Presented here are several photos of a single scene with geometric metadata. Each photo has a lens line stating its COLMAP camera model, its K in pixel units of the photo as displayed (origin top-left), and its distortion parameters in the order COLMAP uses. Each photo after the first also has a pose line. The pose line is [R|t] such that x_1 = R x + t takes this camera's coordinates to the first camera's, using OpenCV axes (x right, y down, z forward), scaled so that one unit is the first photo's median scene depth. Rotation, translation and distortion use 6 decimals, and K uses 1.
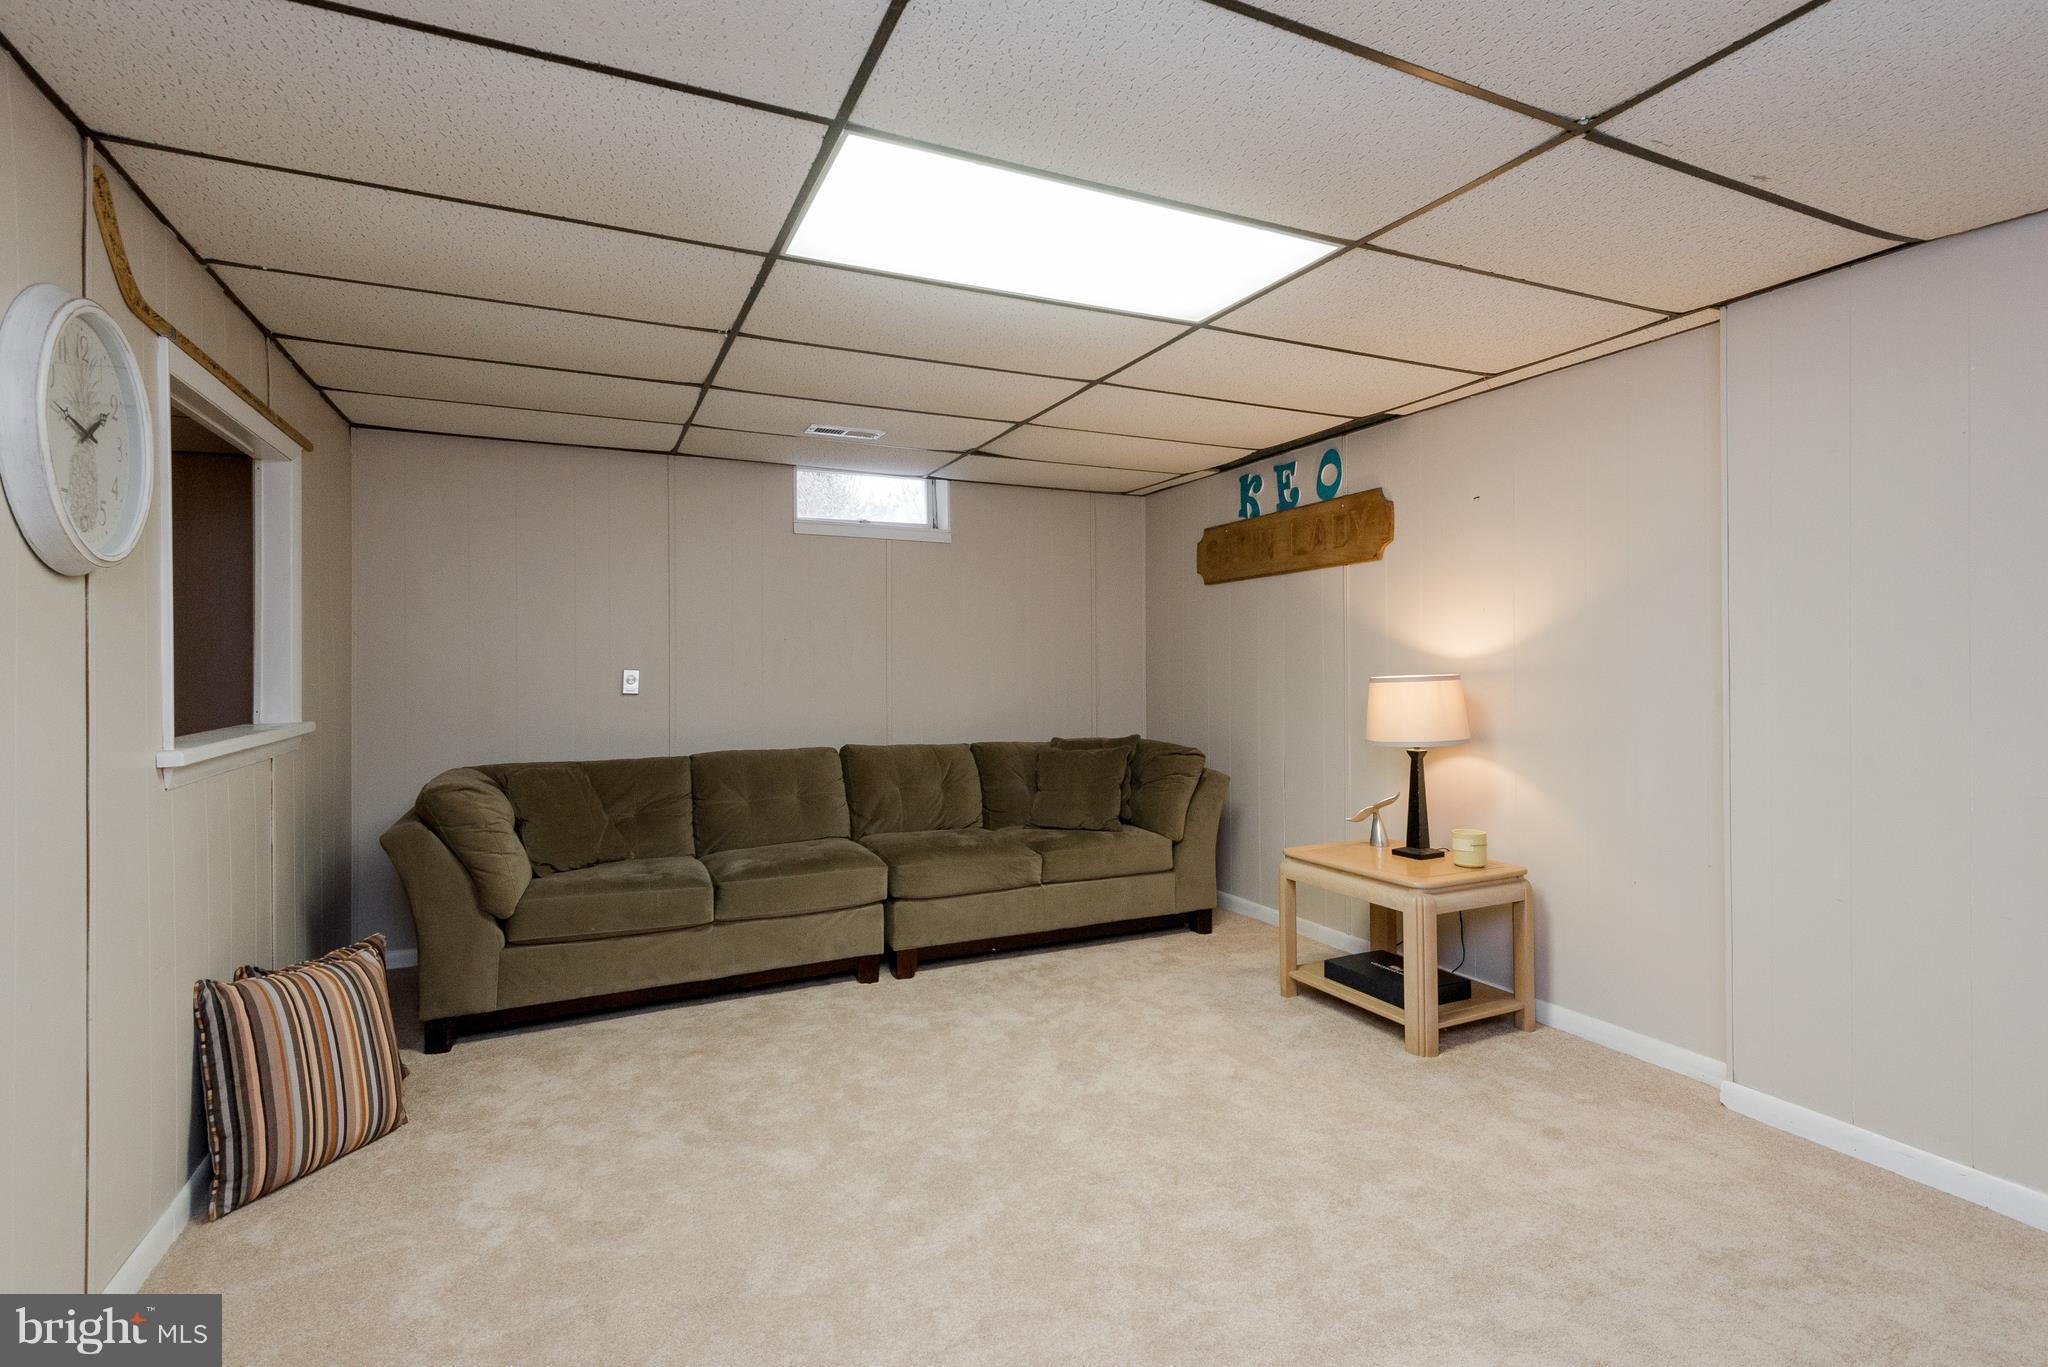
lens RADIAL K [[947.6, 0, 1029.5], [0, 947.6, 664.3], [0, 0, 1]] dist [0.034190, -0.002975]
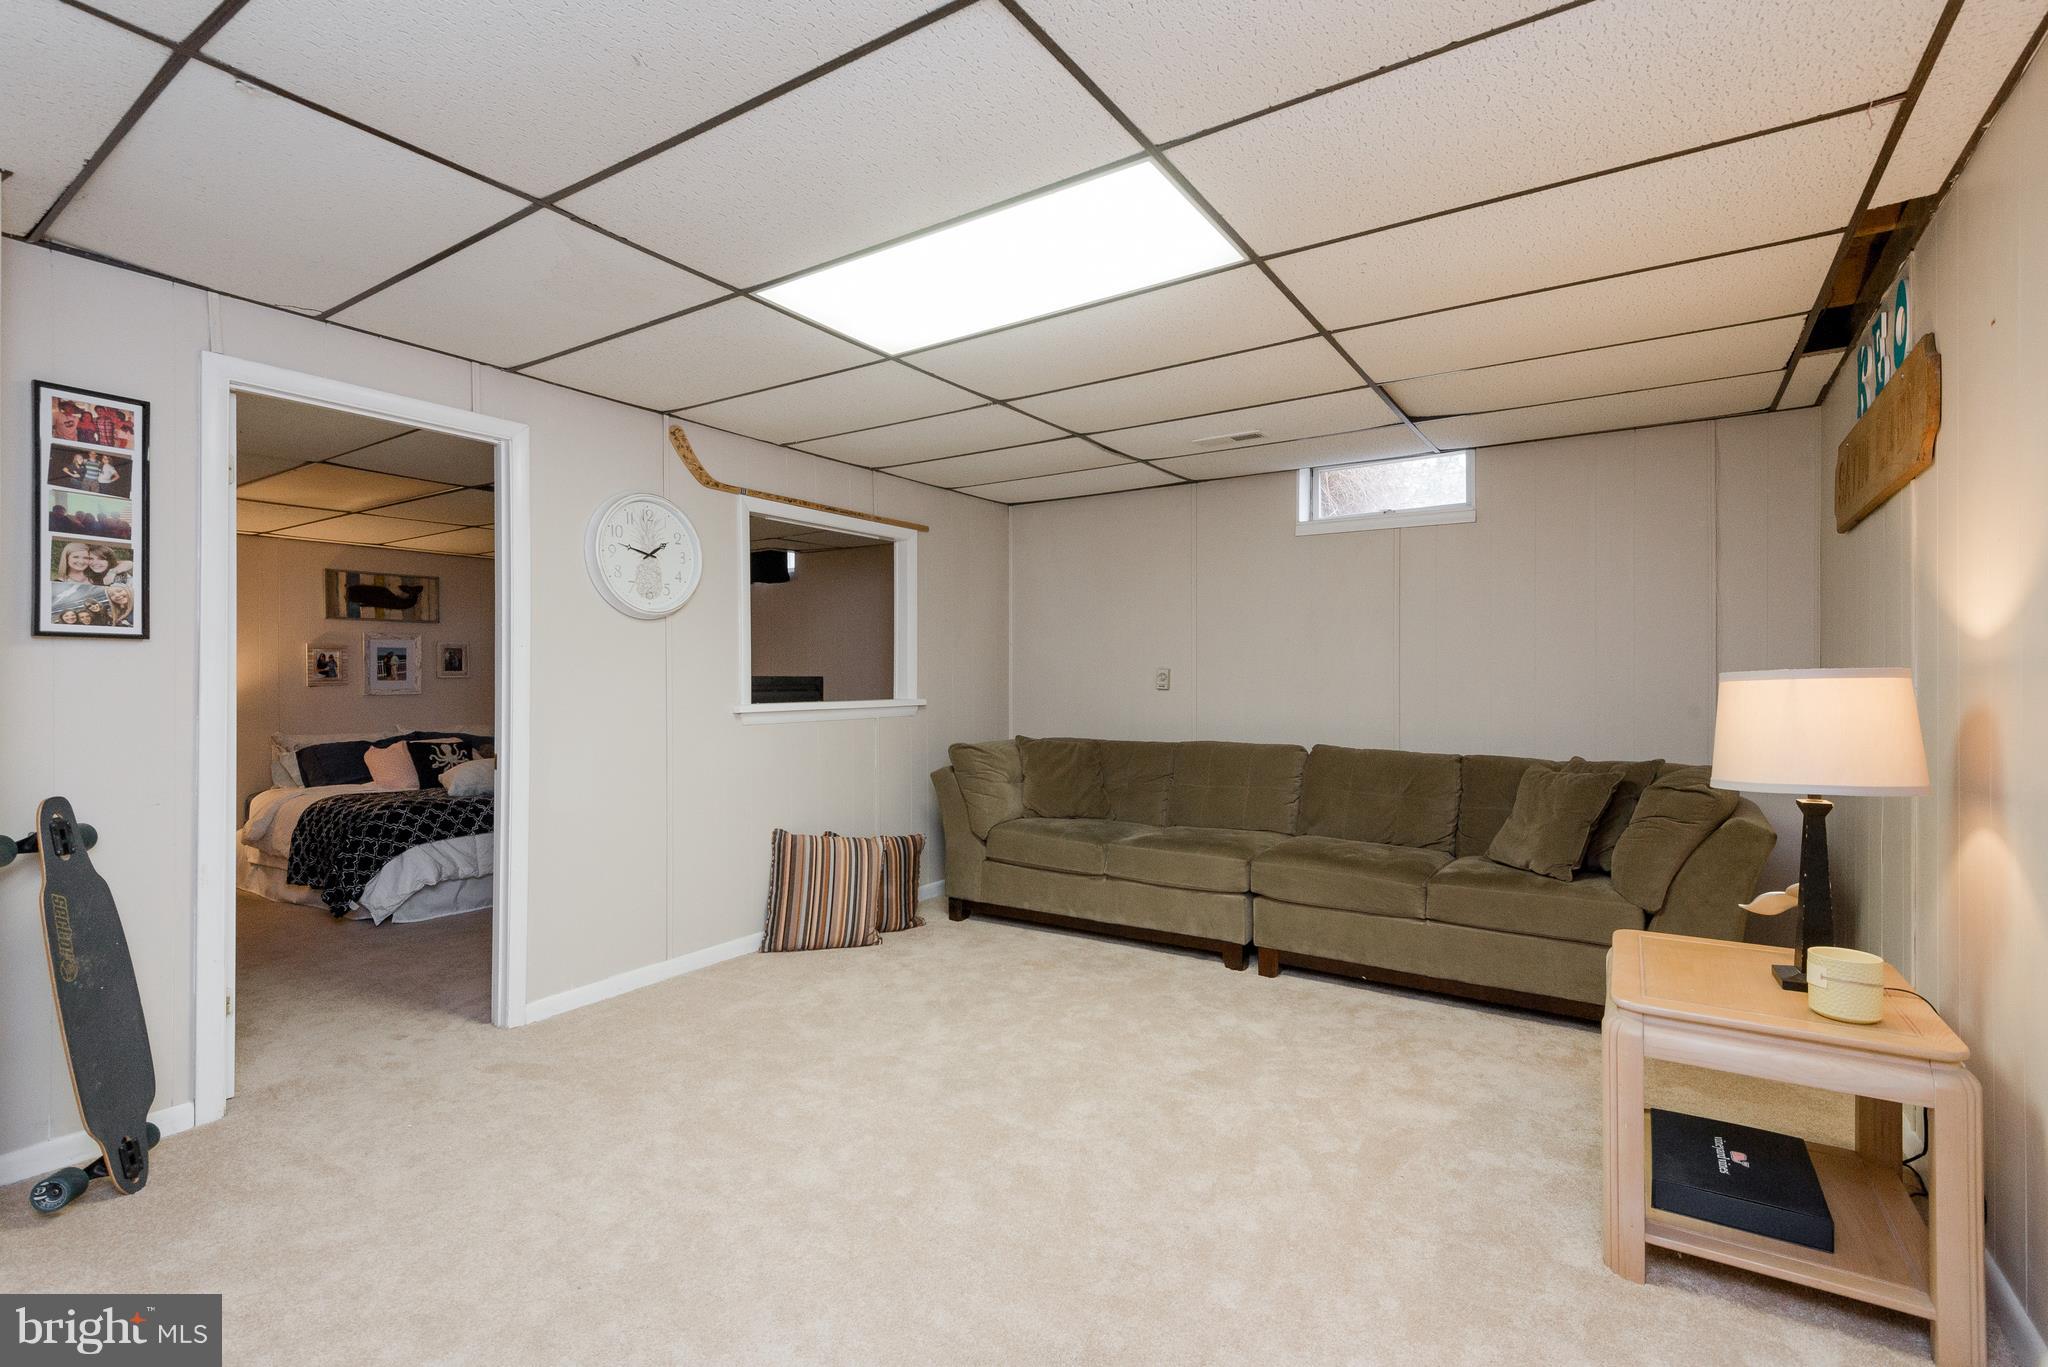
lens RADIAL K [[947.6, 0, 1034.8], [0, 947.6, 682.8], [0, 0, 1]] dist [0.034190, -0.002975]
pose [[0.525620, 0.009801, -0.850663, 0.671689], [-0.002542, 0.999947, 0.009950, 0.015135], [0.850716, -0.003067, 0.525617, 0.309483]]
